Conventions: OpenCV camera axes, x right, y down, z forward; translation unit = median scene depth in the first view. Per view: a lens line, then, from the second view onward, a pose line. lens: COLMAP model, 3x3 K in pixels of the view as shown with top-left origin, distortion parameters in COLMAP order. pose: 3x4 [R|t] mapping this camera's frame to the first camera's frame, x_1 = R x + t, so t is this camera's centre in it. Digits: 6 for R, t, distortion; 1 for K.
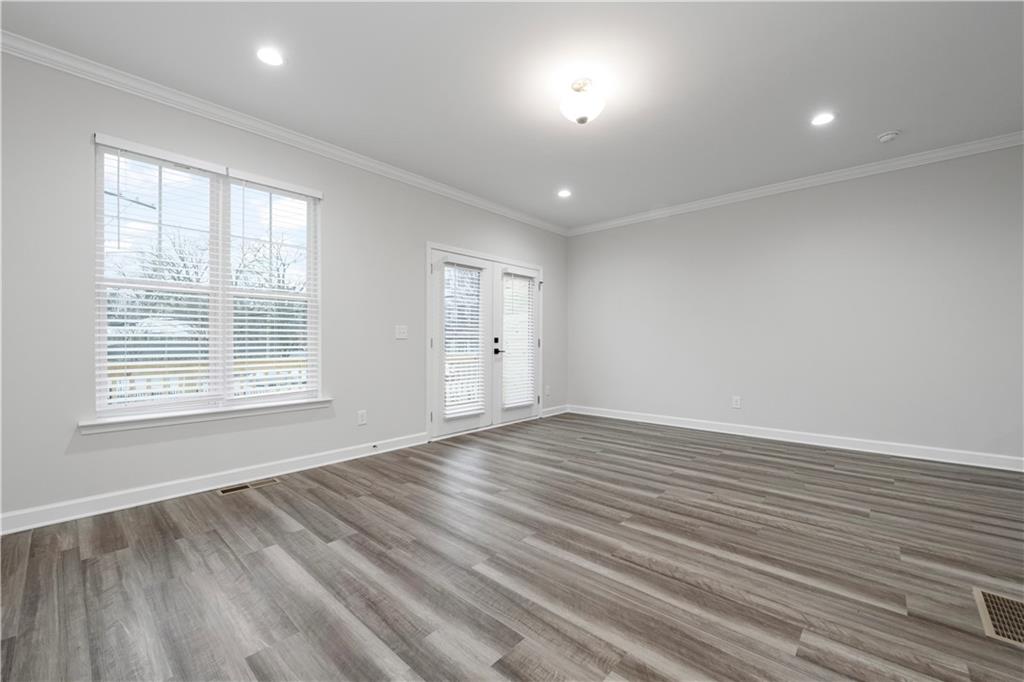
lens RADIAL K [[410.1, 0, 515.1], [0, 410.1, 334.5], [0, 0, 1]] dist [-0.002056, -0.000141]
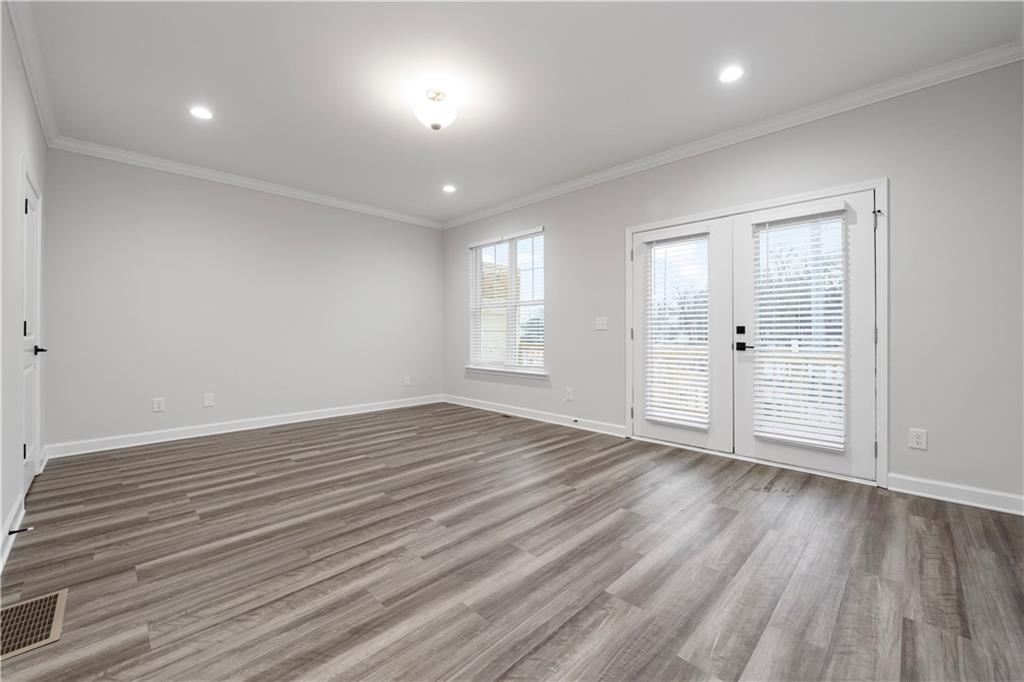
lens RADIAL K [[410.1, 0, 515.1], [0, 410.1, 334.5], [0, 0, 1]] dist [-0.002056, -0.000141]
pose [[-0.044599, 0.006404, -0.998984, 1.293478], [0.019369, 0.999797, 0.005545, 0.019287], [0.998817, -0.019102, -0.044714, 1.339900]]
